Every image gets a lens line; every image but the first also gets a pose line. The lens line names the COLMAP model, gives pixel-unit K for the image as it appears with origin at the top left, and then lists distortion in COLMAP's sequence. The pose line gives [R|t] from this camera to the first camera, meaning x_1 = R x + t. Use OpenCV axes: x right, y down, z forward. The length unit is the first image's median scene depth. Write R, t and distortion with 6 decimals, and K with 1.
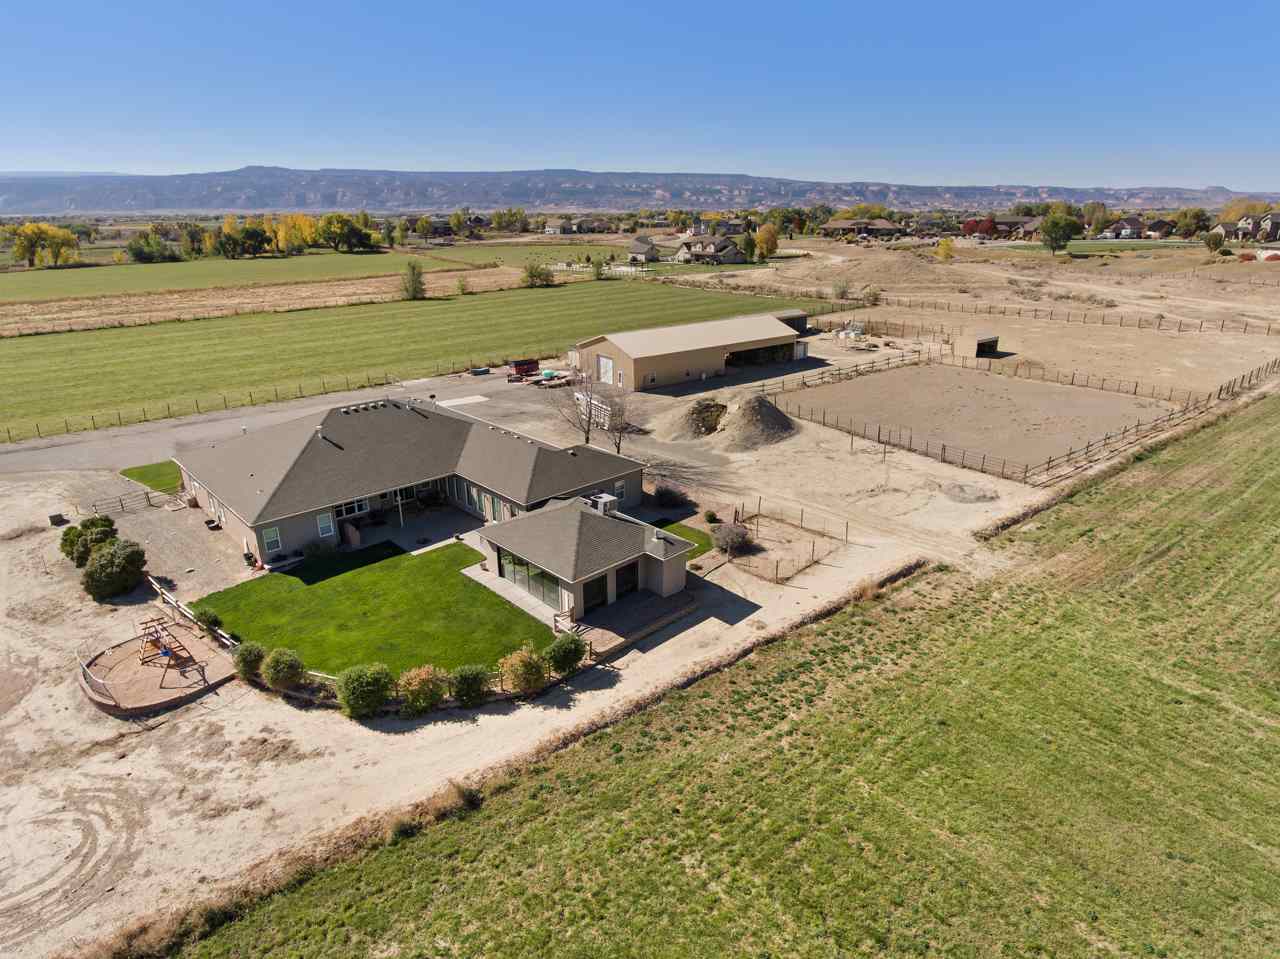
lens RADIAL K [[754.9, 0, 640.4], [0, 754.9, 481.9], [0, 0, 1]] dist [-0.008480, 0.002774]
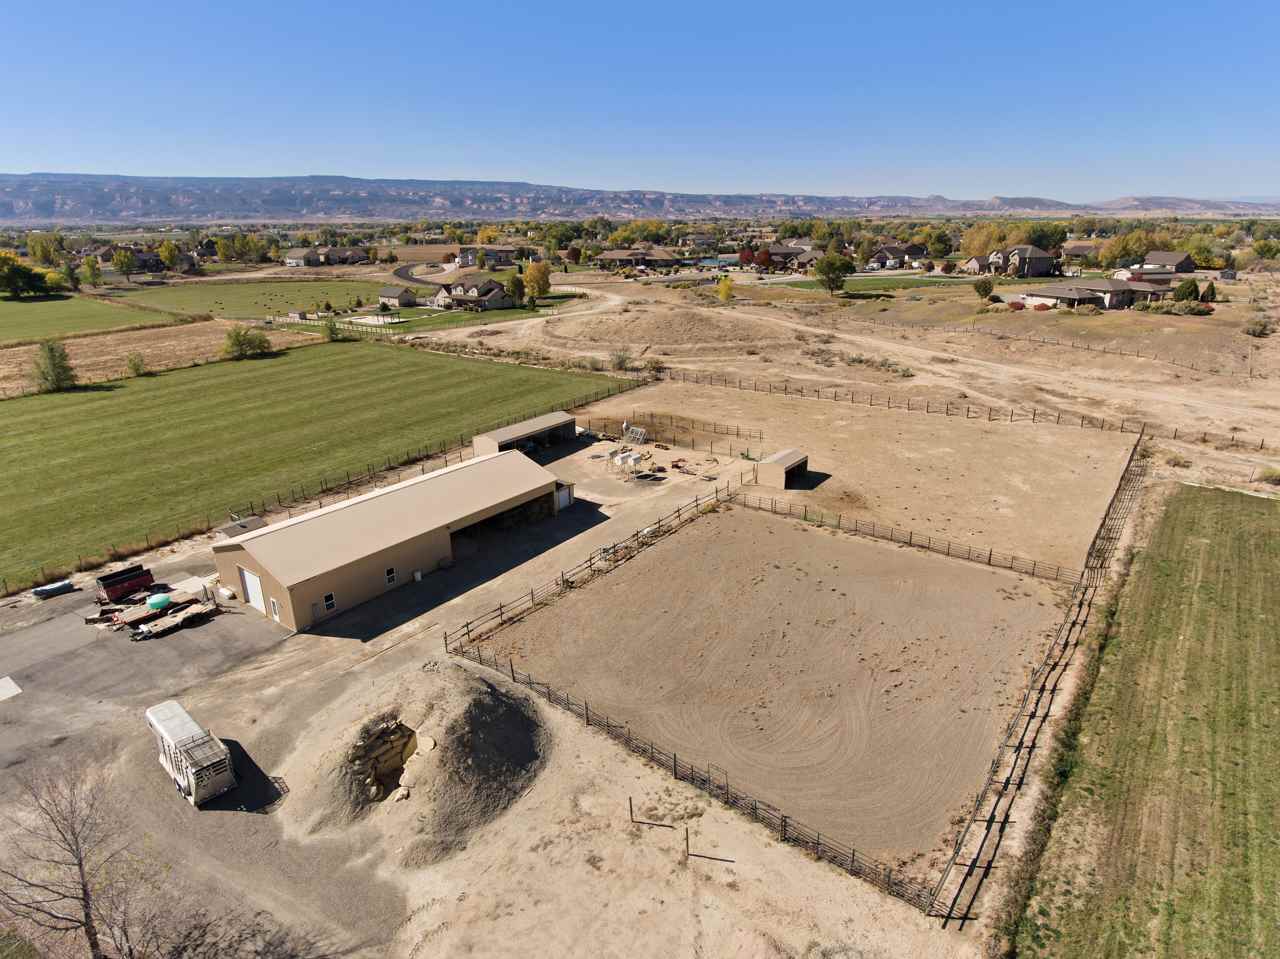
lens RADIAL K [[754.9, 0, 640.7], [0, 754.9, 481.0], [0, 0, 1]] dist [-0.008480, 0.002774]
pose [[0.964078, -0.090239, 0.249820, 0.053625], [0.092642, 0.995697, 0.002148, -0.096863], [-0.248939, 0.021073, 0.968290, 0.141041]]
